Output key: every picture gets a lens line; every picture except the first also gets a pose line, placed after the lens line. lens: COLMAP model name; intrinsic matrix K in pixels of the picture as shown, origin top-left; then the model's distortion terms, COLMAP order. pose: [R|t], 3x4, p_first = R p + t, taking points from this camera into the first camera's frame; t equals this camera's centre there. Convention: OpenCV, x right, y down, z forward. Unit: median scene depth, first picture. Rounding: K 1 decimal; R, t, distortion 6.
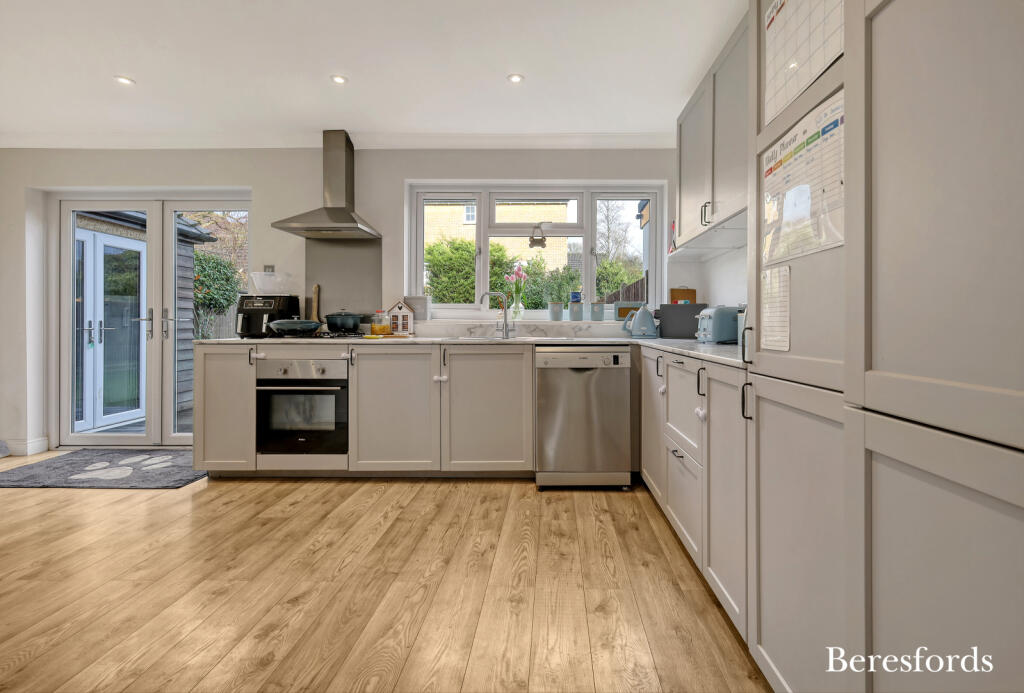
lens RADIAL K [[482.3, 0, 524.6], [0, 482.3, 326.0], [0, 0, 1]] dist [0.003797, 0.000062]
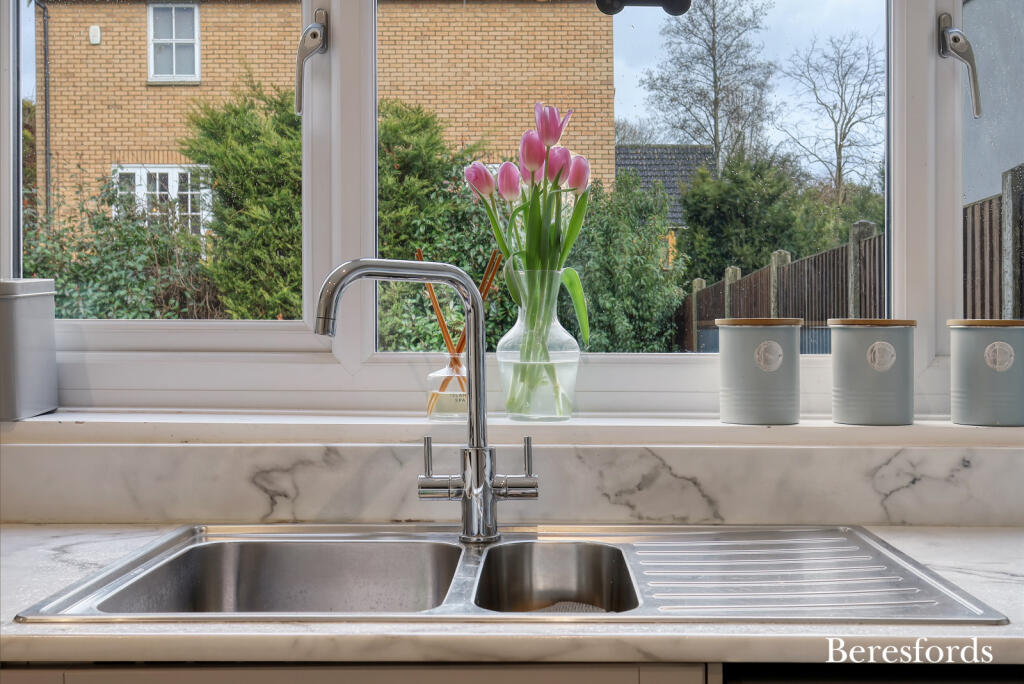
lens RADIAL K [[1306.5, 0, 512.3], [0, 1306.5, 346.0], [0, 0, 1]] dist [0.012947, 0.000000]
pose [[0.999828, 0.001598, 0.018461, -0.008945], [-0.001636, 0.999997, 0.002057, -0.010257], [-0.018458, -0.002087, 0.999827, 0.136983]]
